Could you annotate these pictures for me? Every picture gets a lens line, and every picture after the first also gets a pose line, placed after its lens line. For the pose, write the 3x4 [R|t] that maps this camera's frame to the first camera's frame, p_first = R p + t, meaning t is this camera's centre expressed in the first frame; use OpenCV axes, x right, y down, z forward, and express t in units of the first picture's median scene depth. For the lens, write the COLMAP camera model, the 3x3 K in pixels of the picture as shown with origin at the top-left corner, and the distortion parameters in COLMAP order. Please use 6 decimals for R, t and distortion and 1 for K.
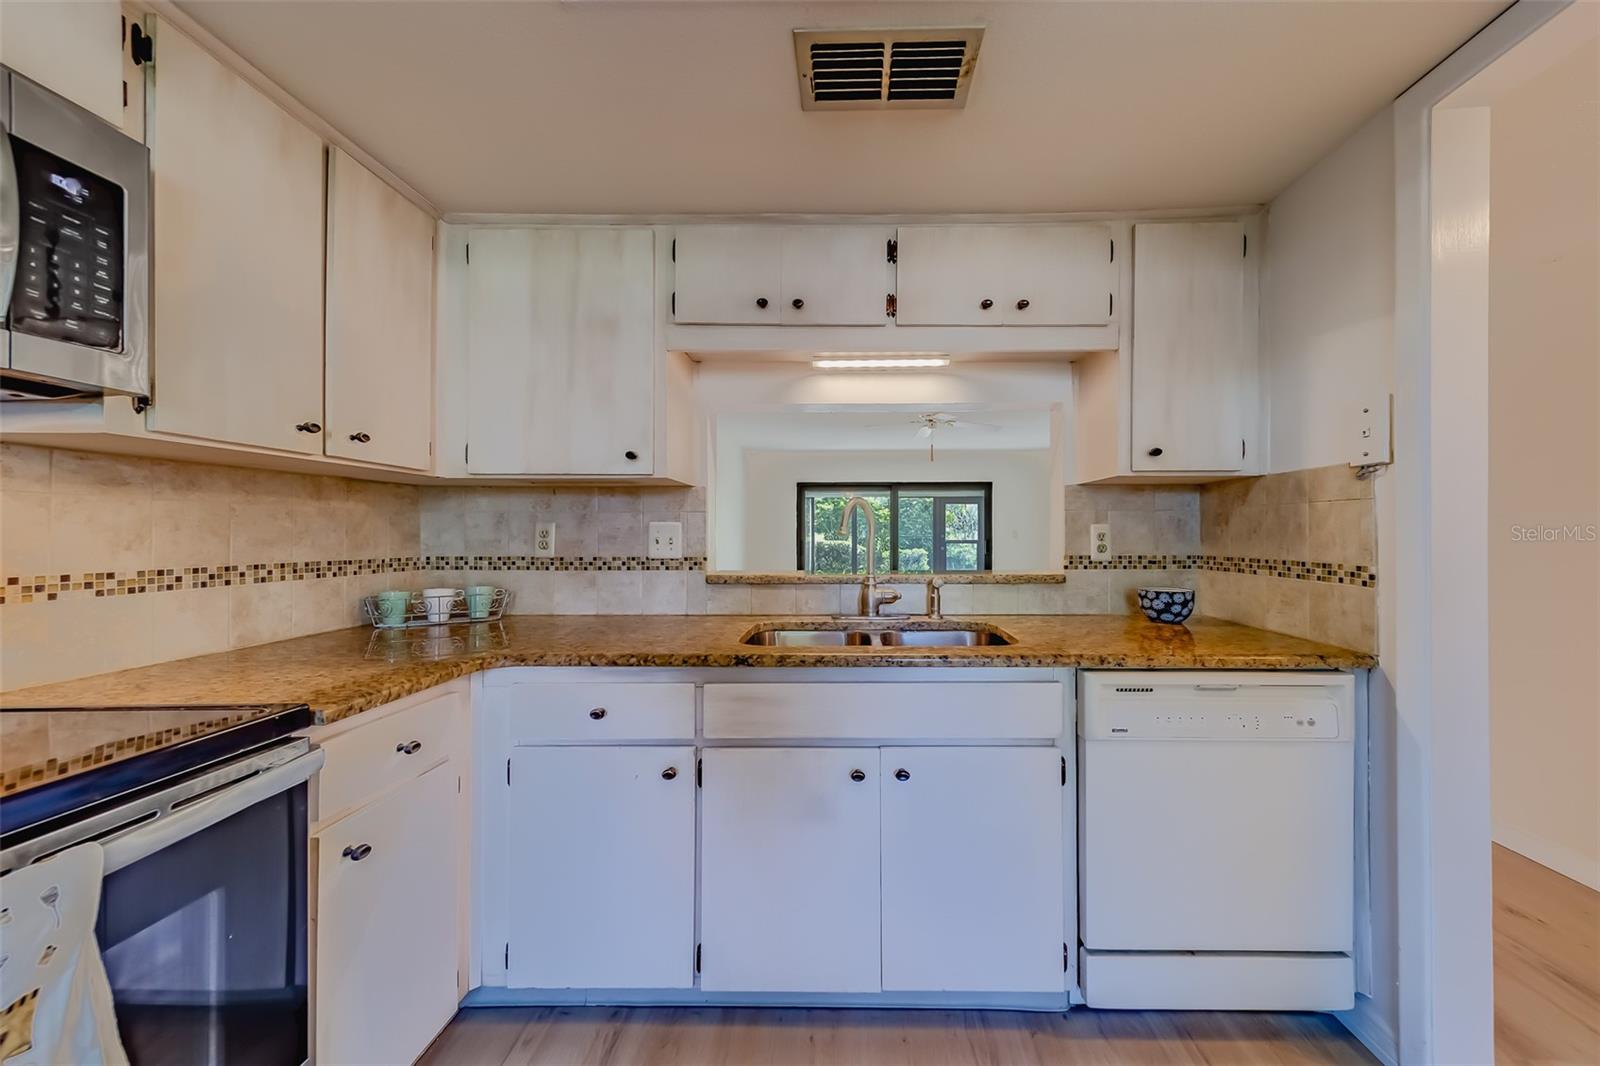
lens RADIAL K [[573.1, 0, 800.0], [0, 573.1, 533.0], [0, 0, 1]] dist [0.007173, -0.000315]
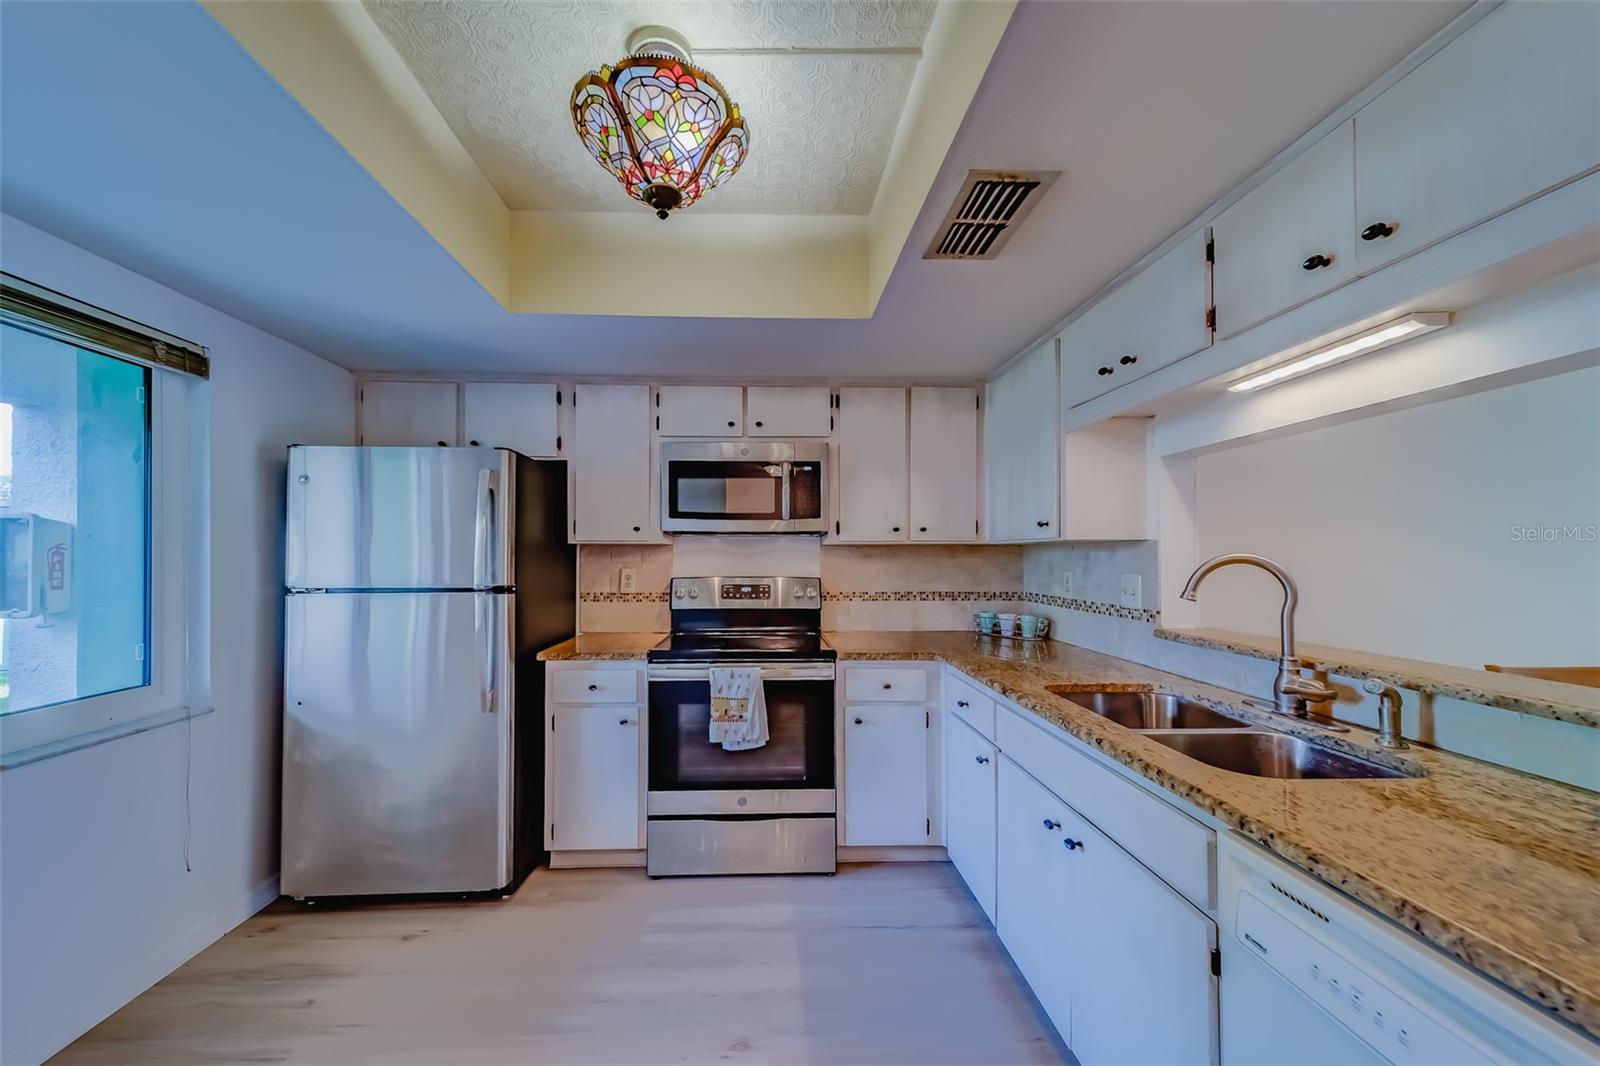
lens RADIAL K [[573.1, 0, 800.0], [0, 573.1, 533.0], [0, 0, 1]] dist [0.007173, -0.000315]
pose [[0.079938, -0.038433, -0.996059, 0.913696], [0.005385, 0.999259, -0.038124, -0.067454], [0.996785, -0.002317, 0.080085, 0.353554]]
